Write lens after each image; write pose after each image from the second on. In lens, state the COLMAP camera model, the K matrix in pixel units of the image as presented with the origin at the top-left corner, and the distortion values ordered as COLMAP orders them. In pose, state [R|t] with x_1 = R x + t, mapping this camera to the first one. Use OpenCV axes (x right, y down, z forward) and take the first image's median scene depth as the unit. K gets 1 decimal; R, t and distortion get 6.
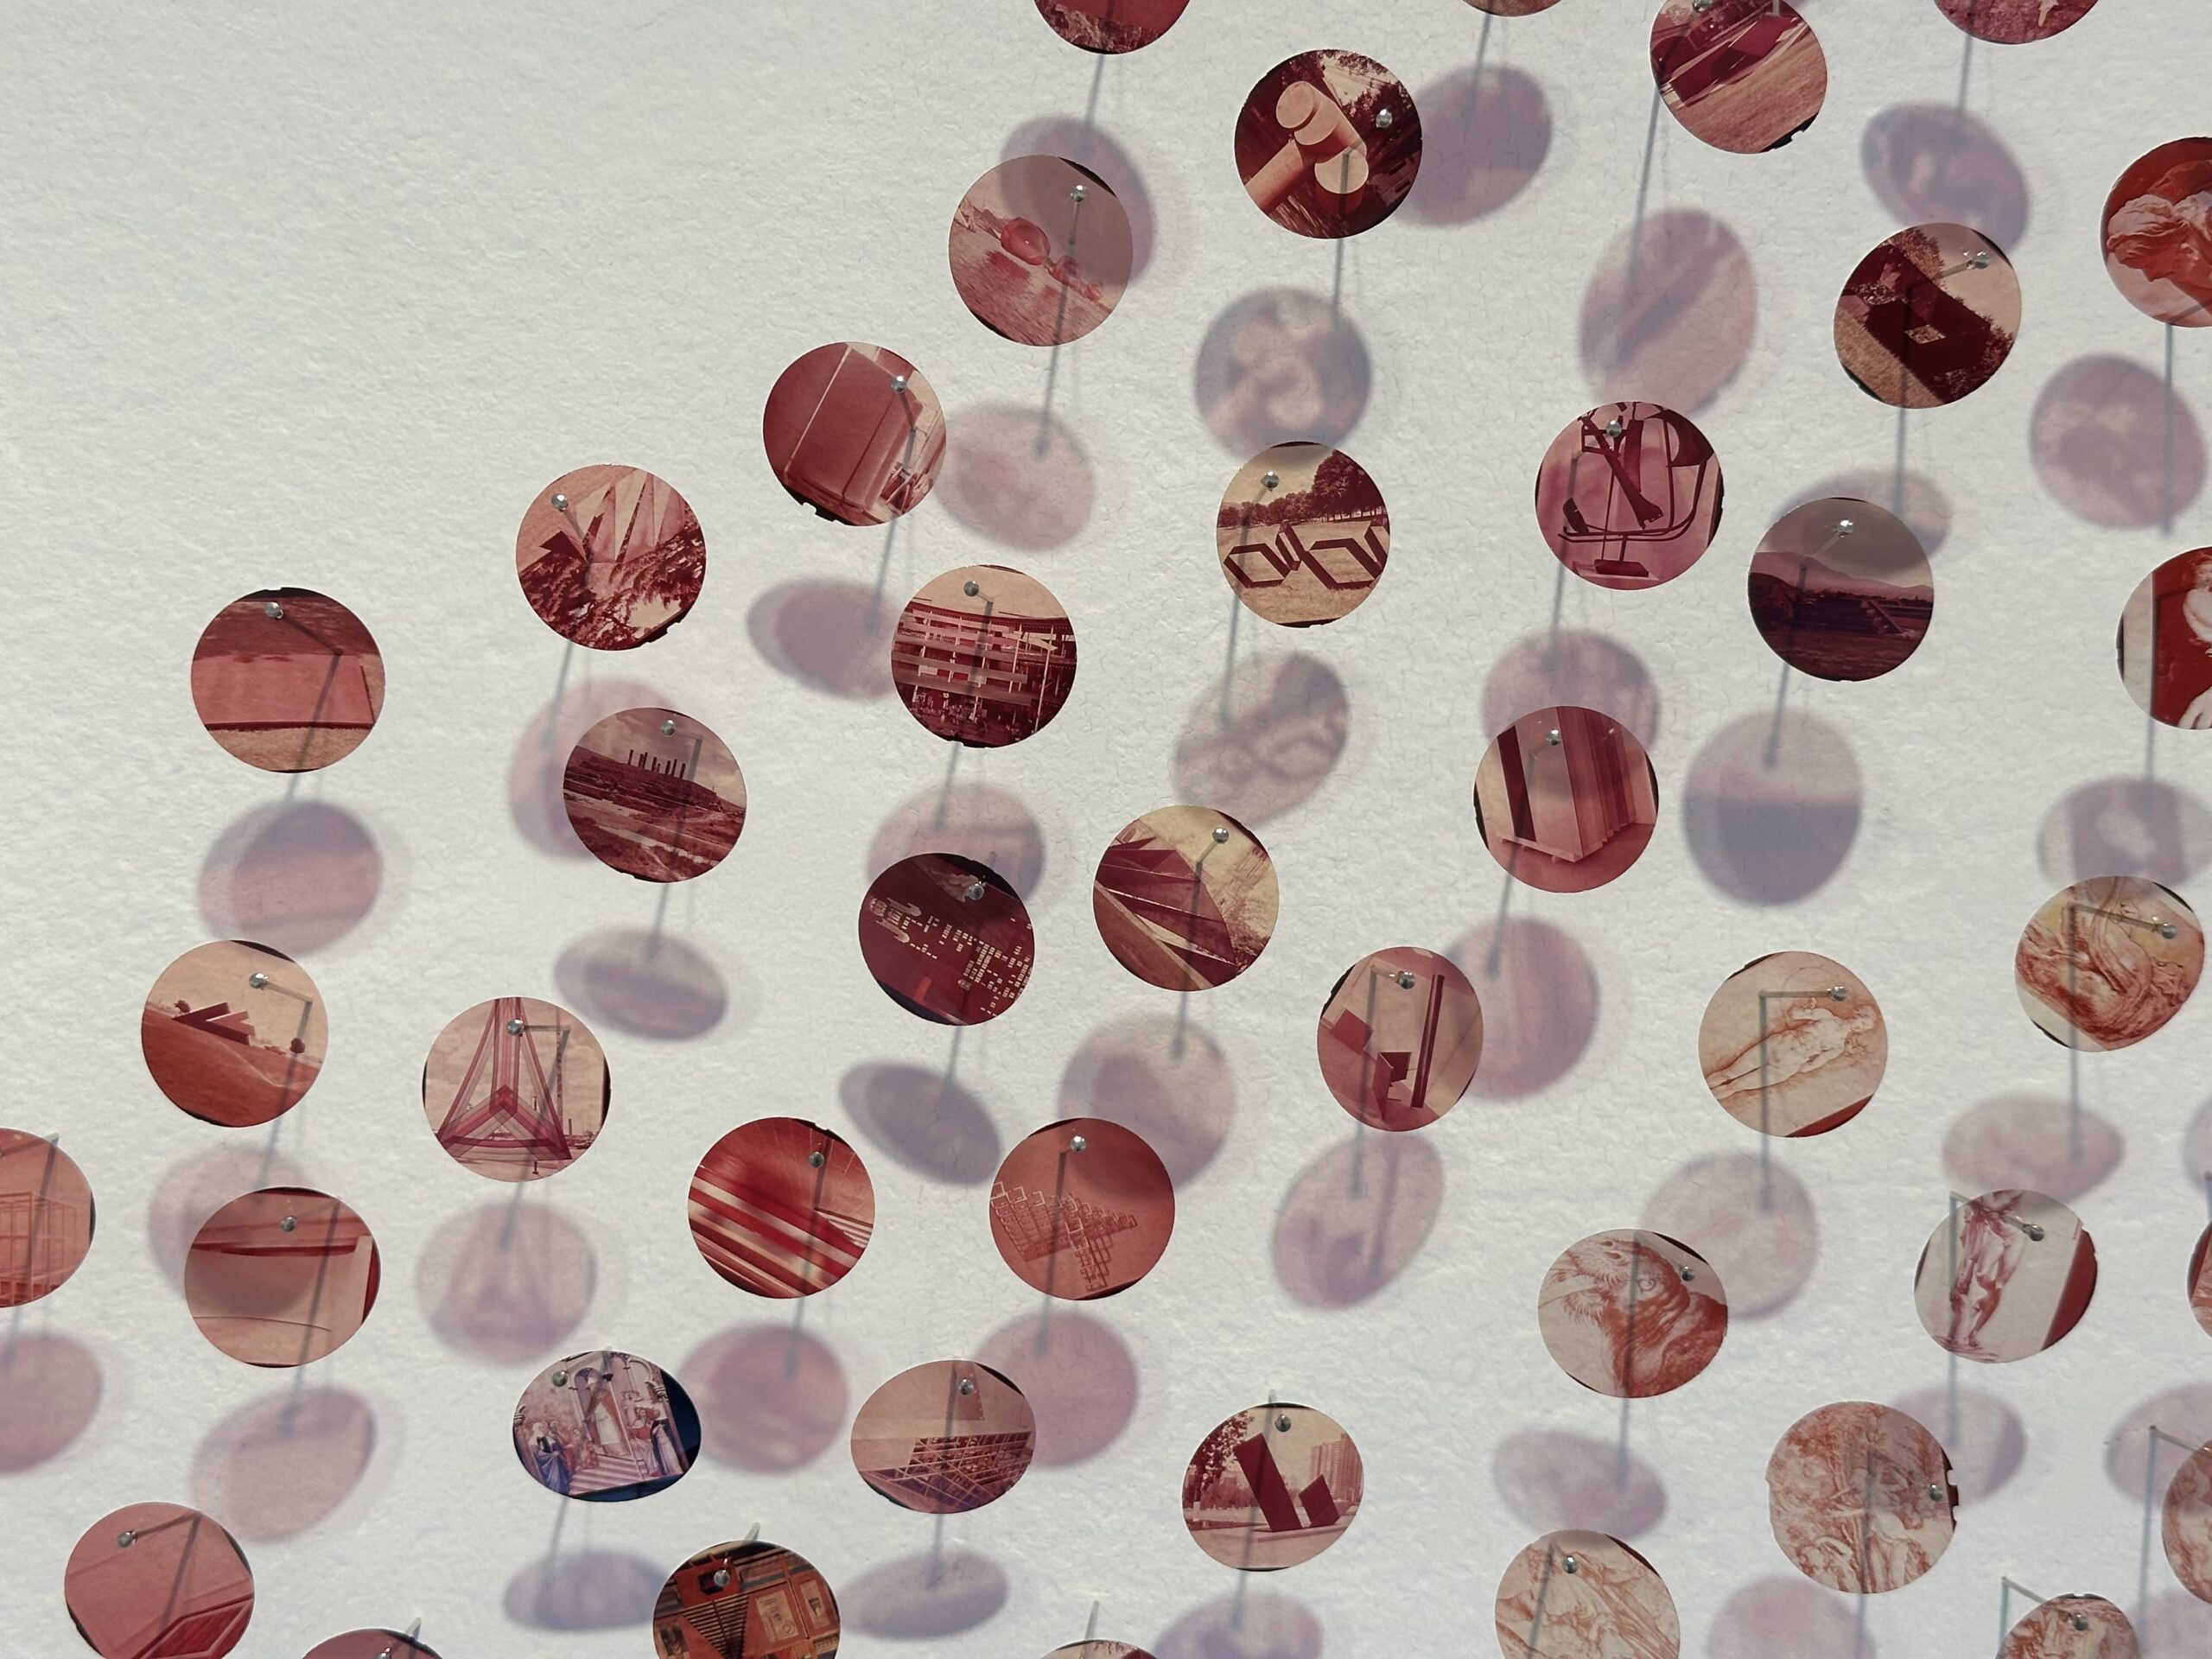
lens RADIAL K [[3112.4, 0, 1089.1], [0, 3112.4, 814.3], [0, 0, 1]] dist [0.114373, 0.000000]
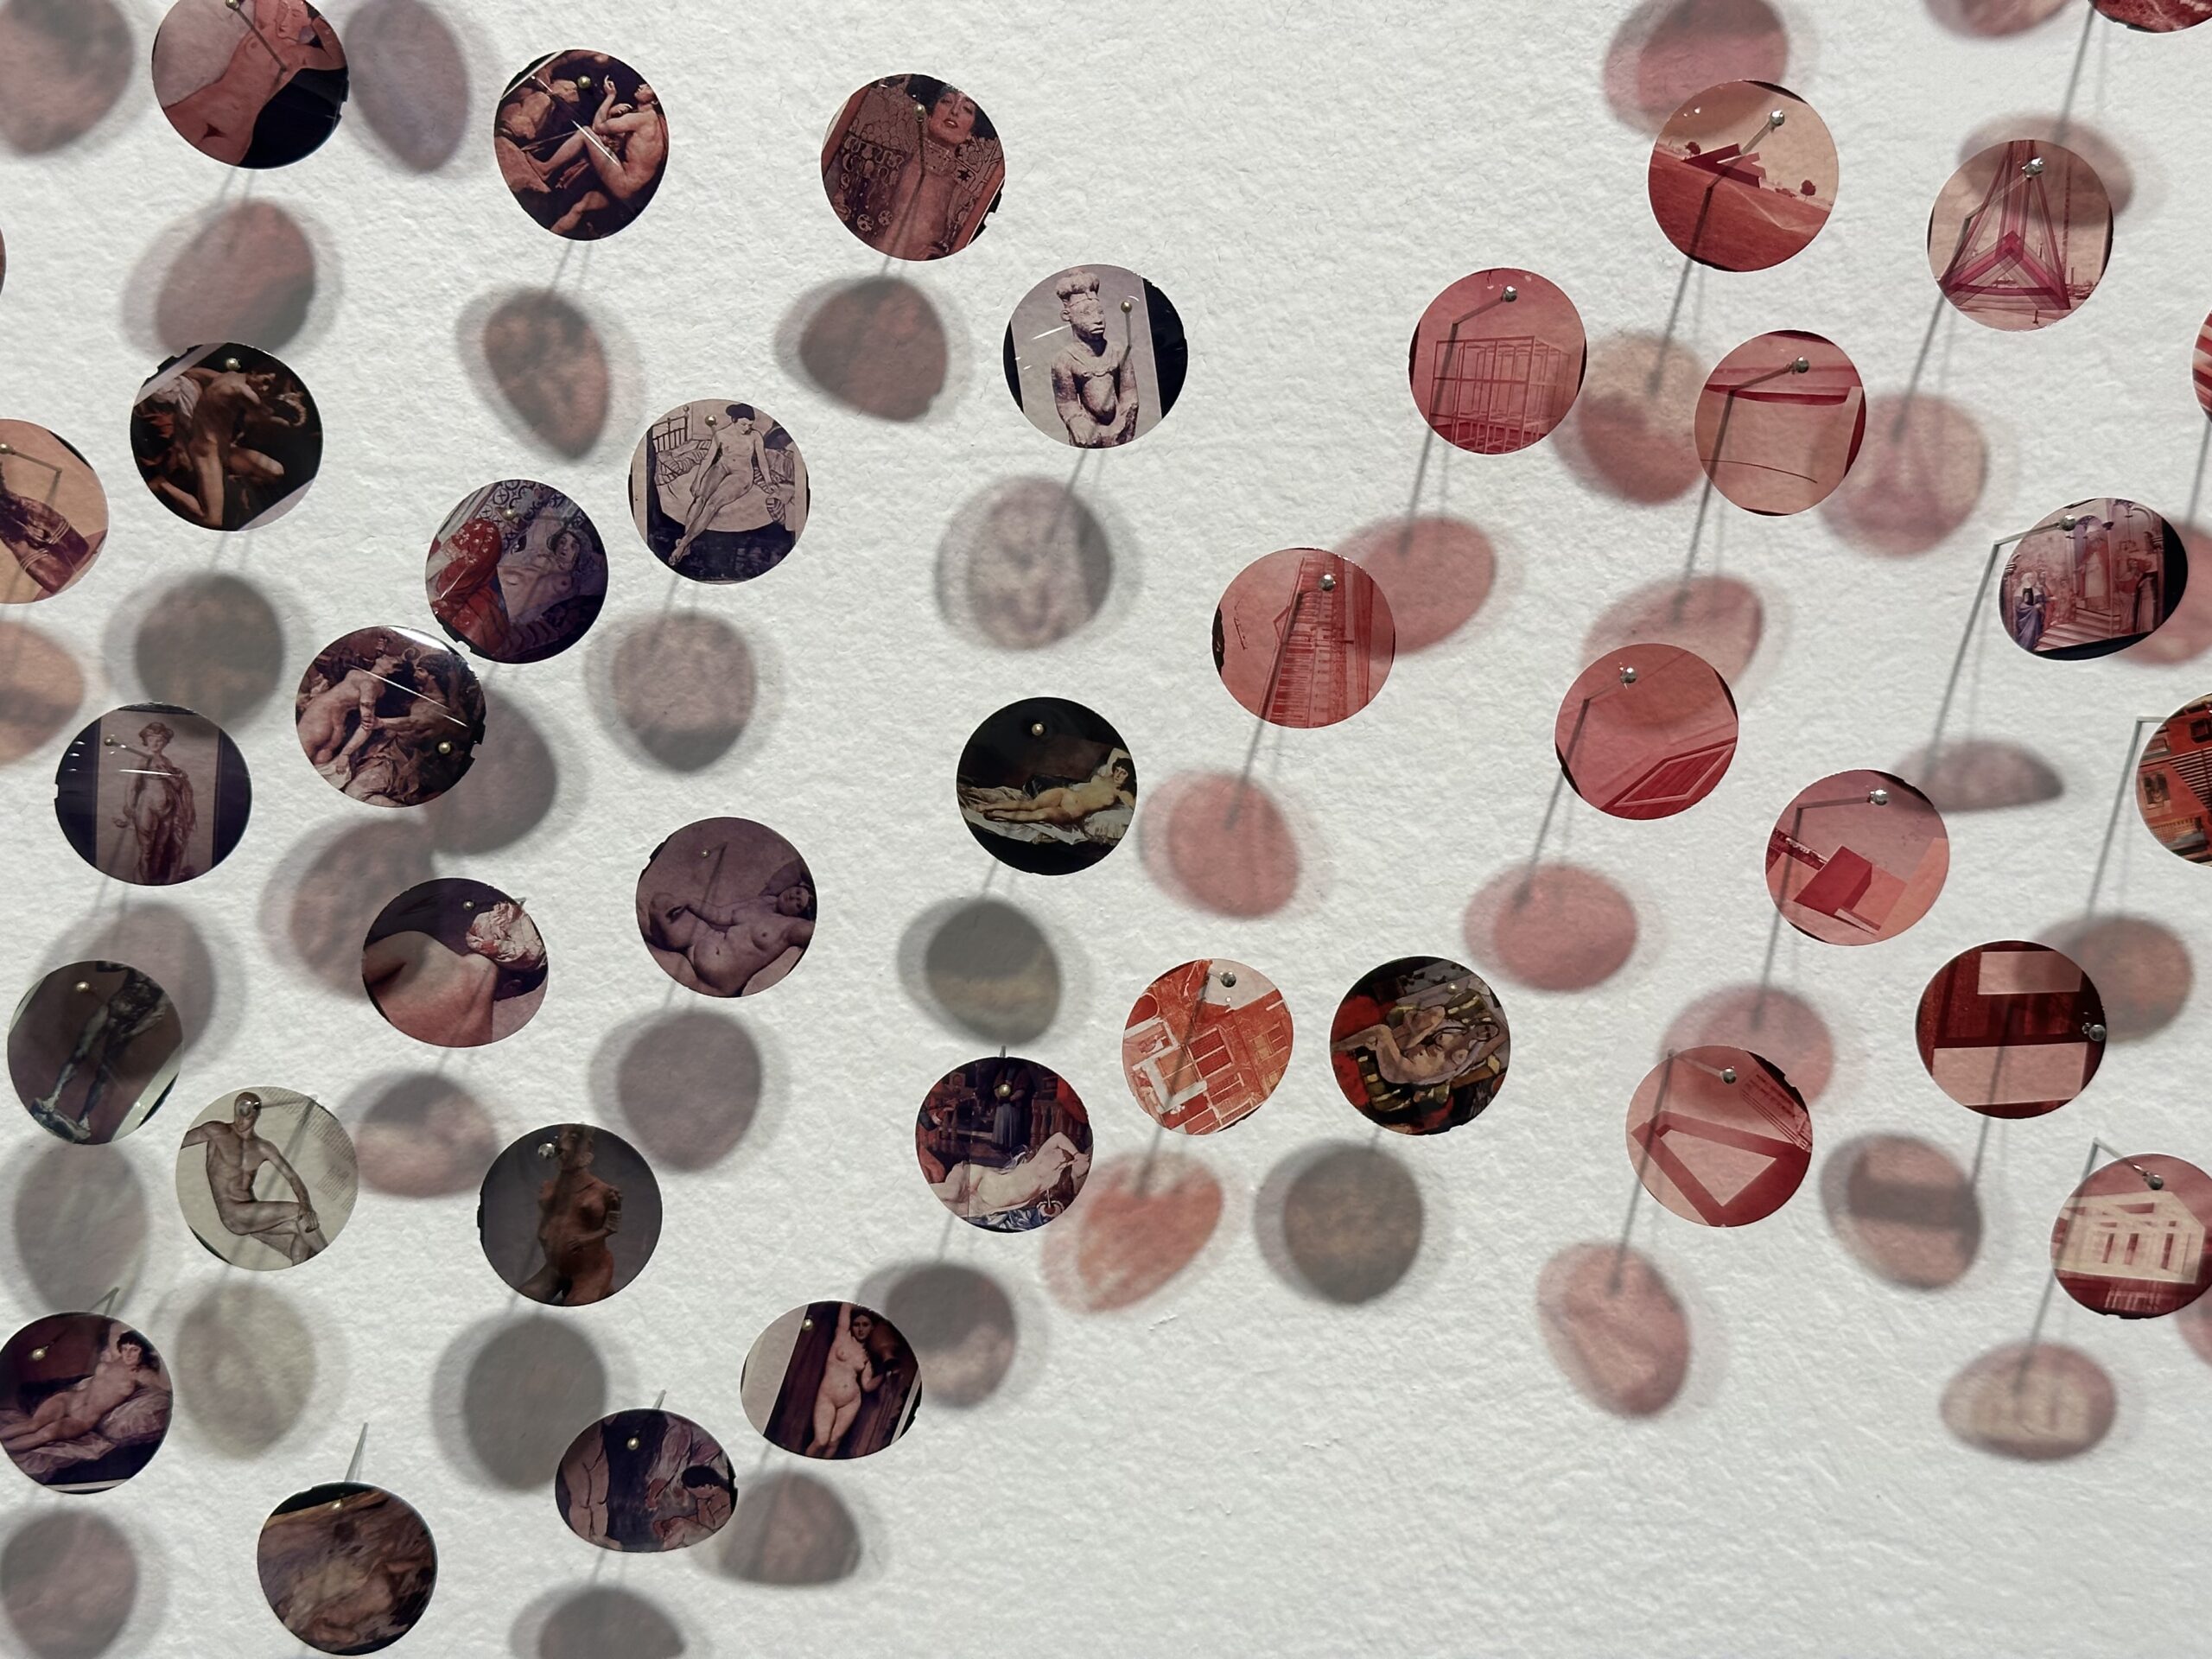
lens RADIAL K [[3112.4, 0, 1108.3], [0, 3112.4, 792.9], [0, 0, 1]] dist [0.114373, 0.000000]
pose [[0.999570, 0.010069, 0.027527, -0.474714], [-0.011763, 0.998003, 0.062062, 0.195697], [-0.026847, -0.062359, 0.997693, -0.003843]]
